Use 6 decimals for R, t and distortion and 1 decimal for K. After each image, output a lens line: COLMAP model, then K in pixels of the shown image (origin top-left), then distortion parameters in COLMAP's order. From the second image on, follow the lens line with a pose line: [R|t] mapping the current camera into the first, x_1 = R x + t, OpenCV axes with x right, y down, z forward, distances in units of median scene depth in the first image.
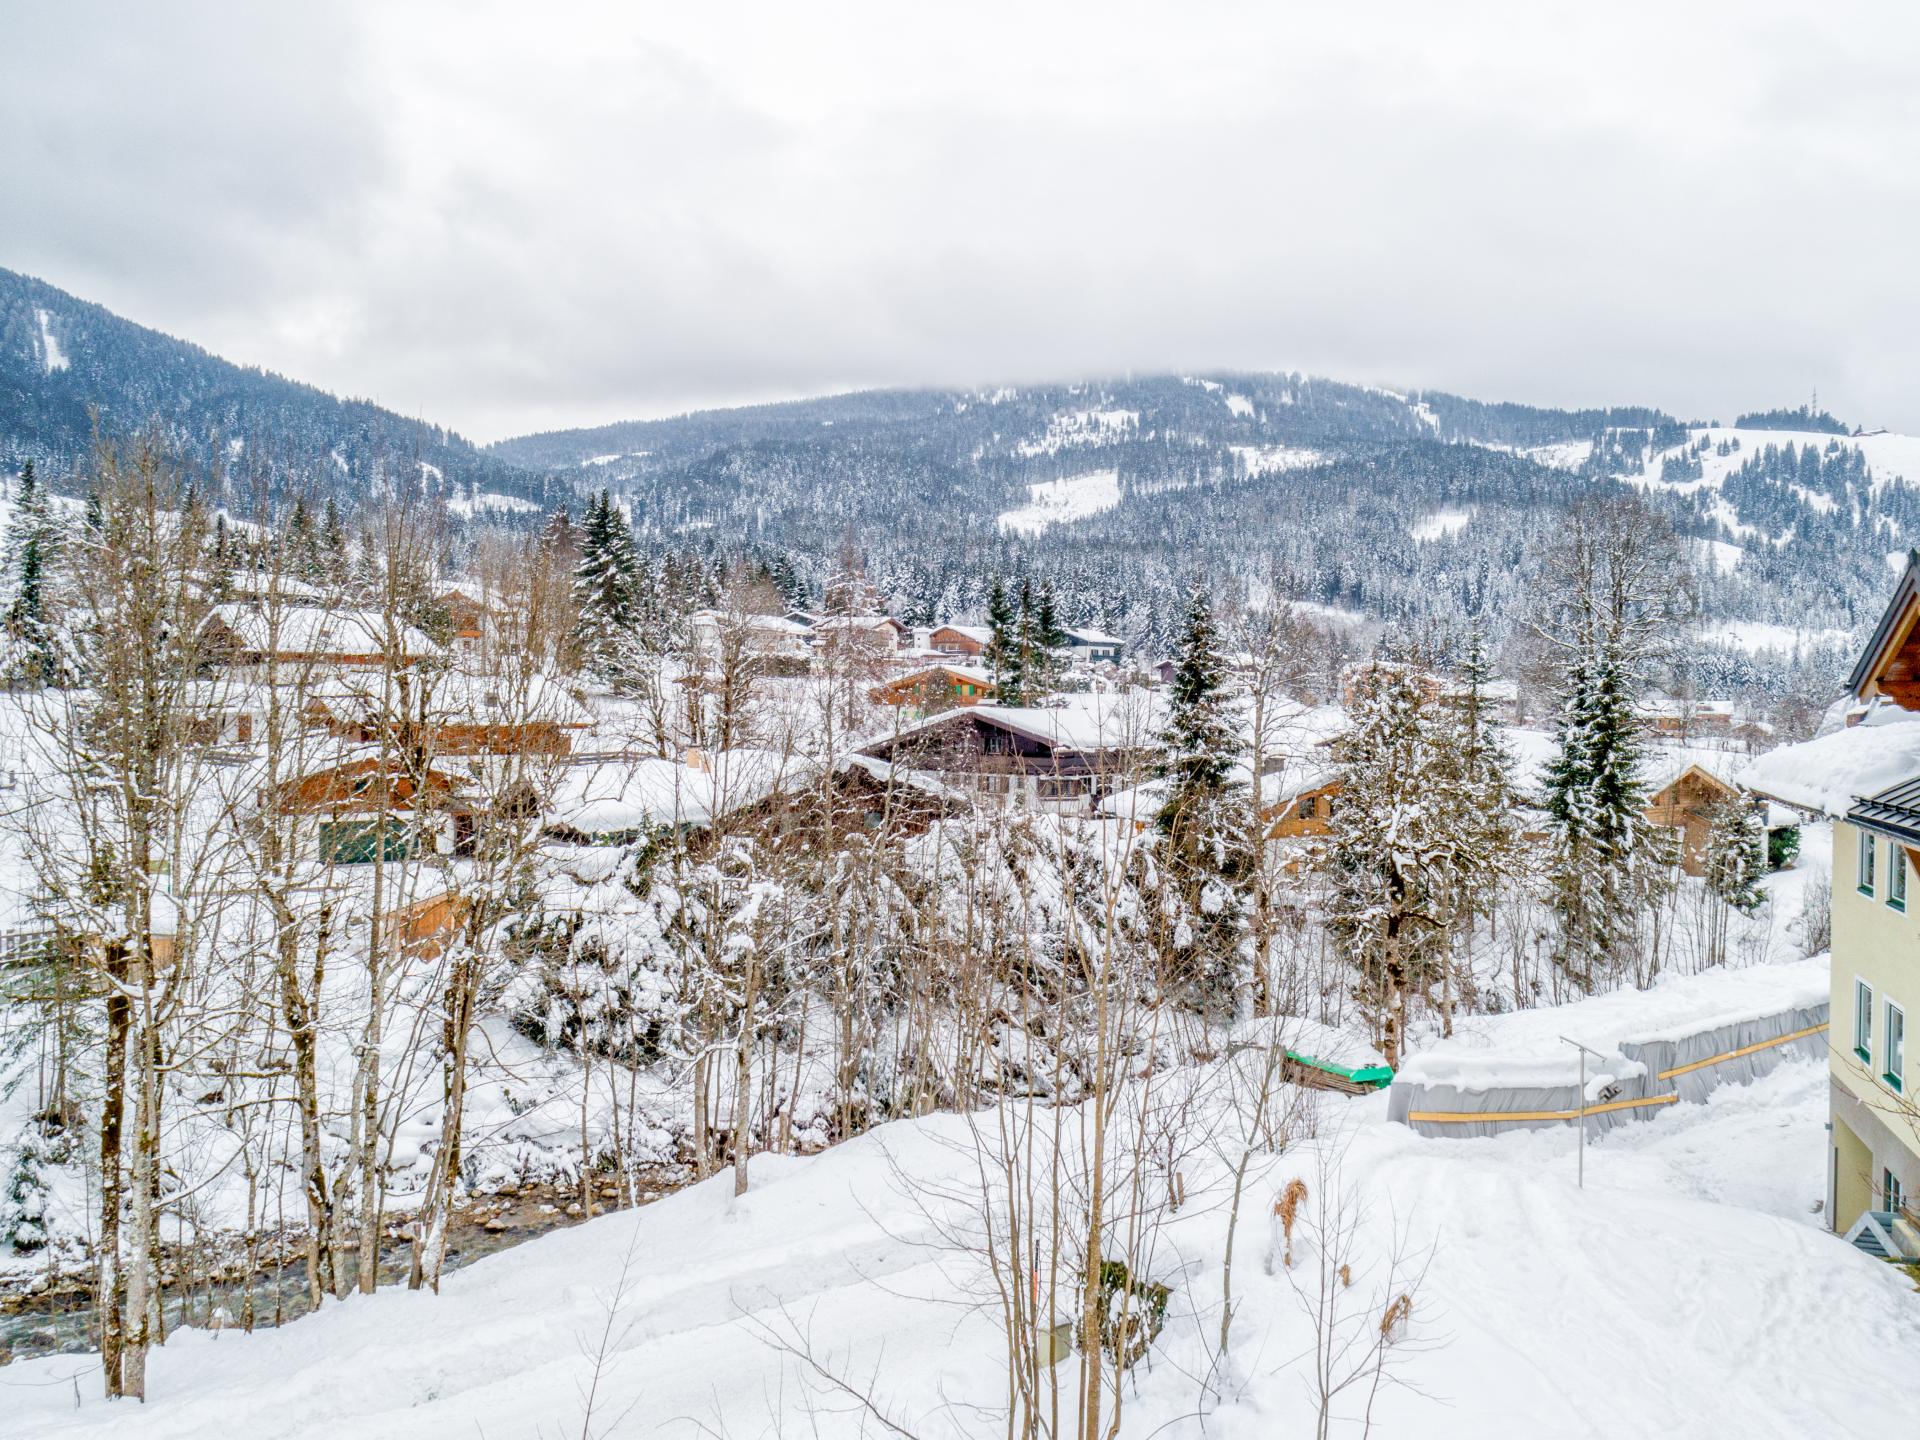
lens RADIAL K [[1221.6, 0, 960.0], [0, 1221.6, 720.0], [0, 0, 1]] dist [0.002878, 0.002751]
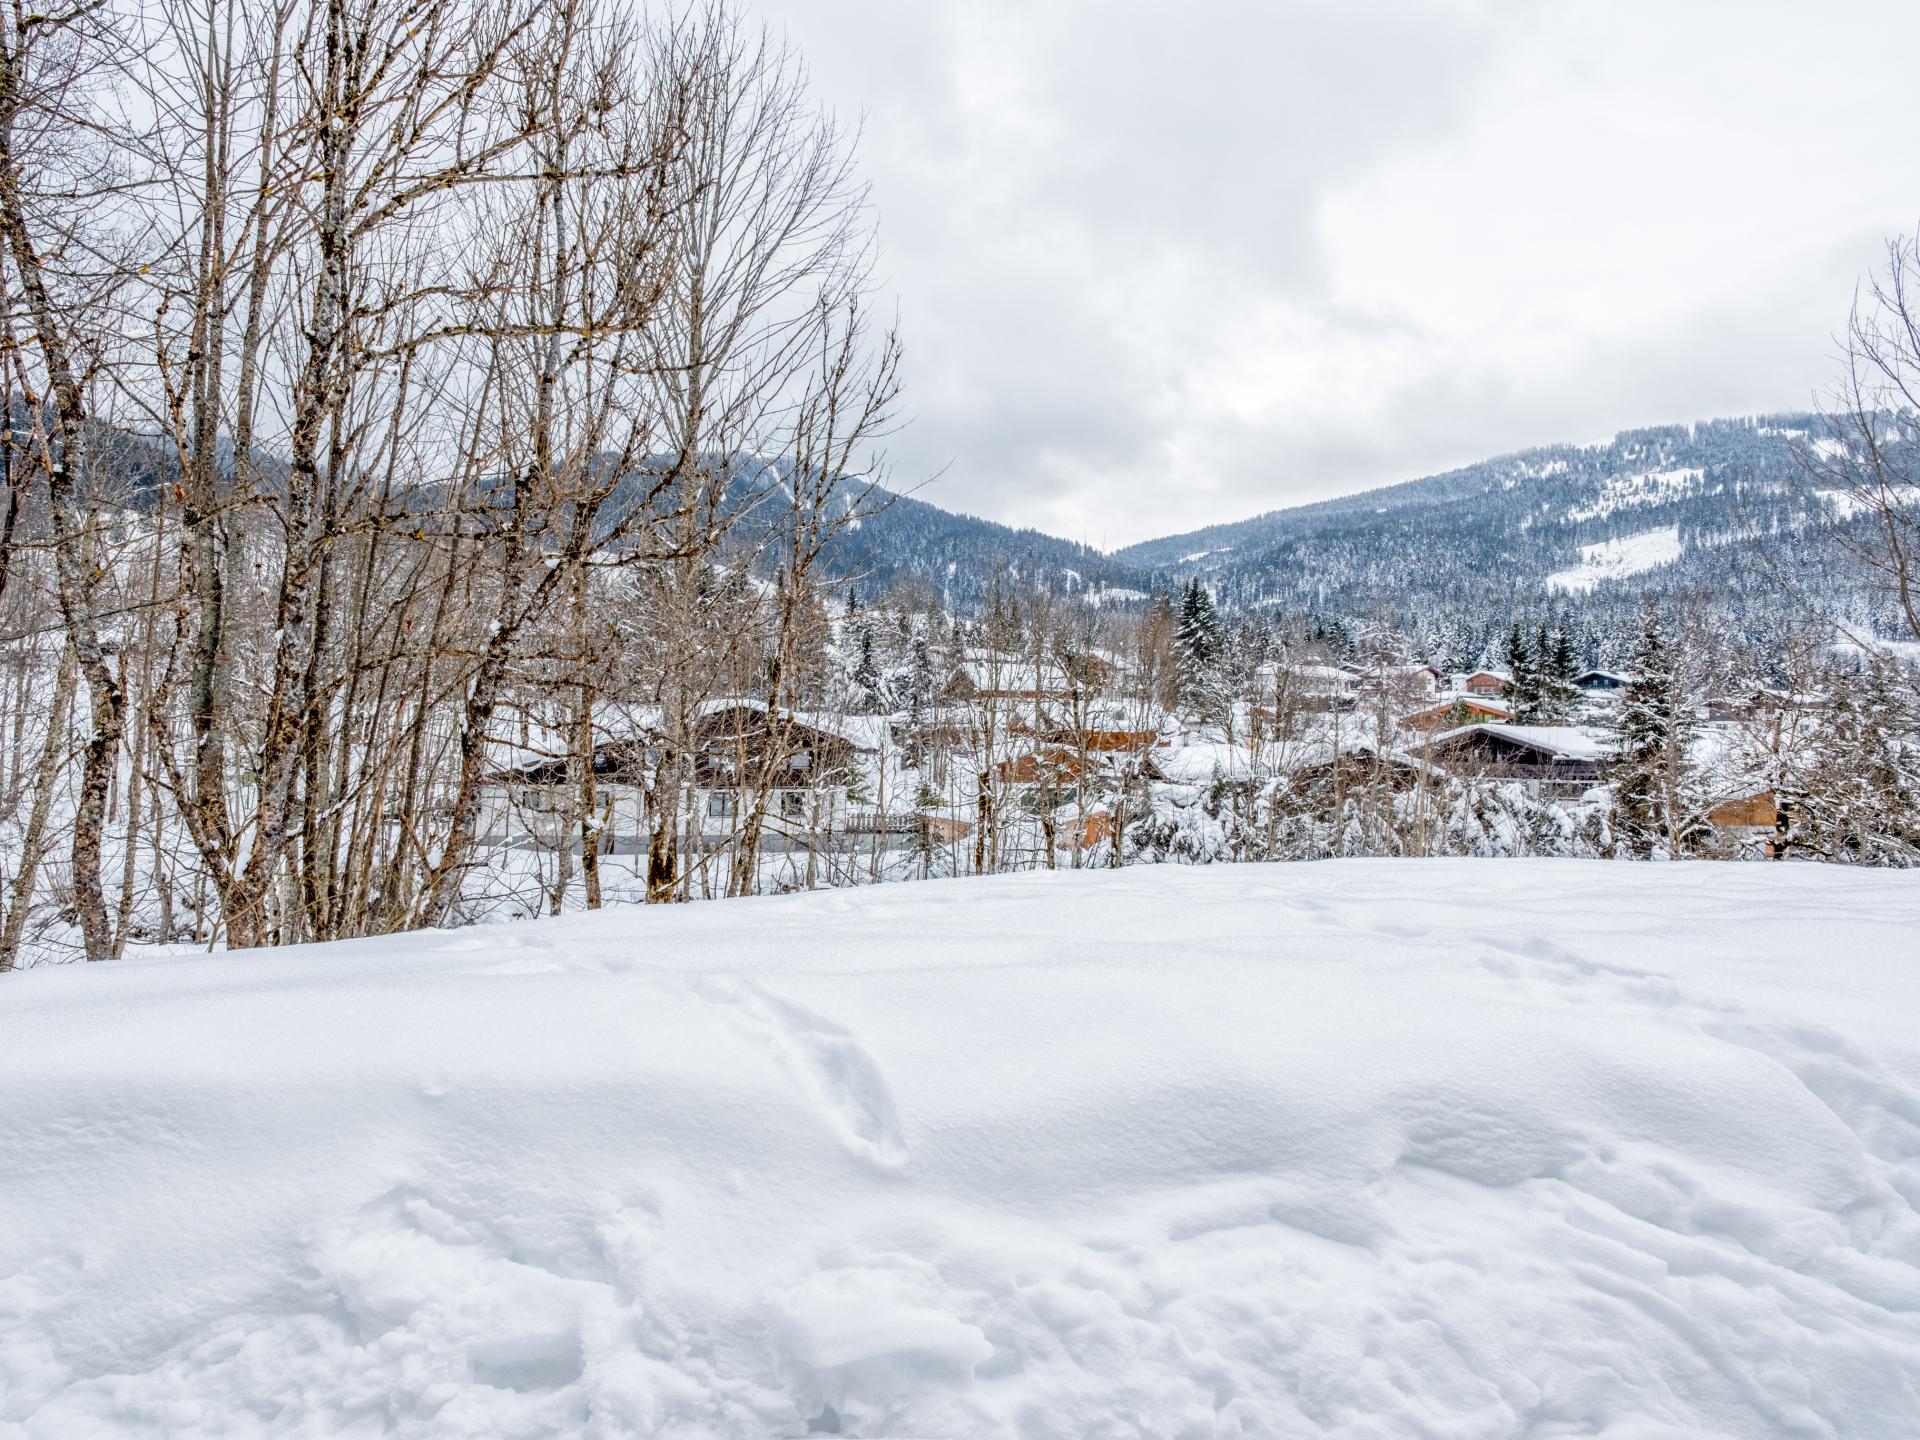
lens RADIAL K [[1077.9, 0, 938.5], [0, 1077.9, 722.1], [0, 0, 1]] dist [-0.000643, 0.000356]
pose [[0.869112, -0.007414, -0.494559, 0.037051], [-0.020863, 0.998448, -0.051631, 0.028168], [0.494175, 0.055191, 0.867609, -0.122046]]
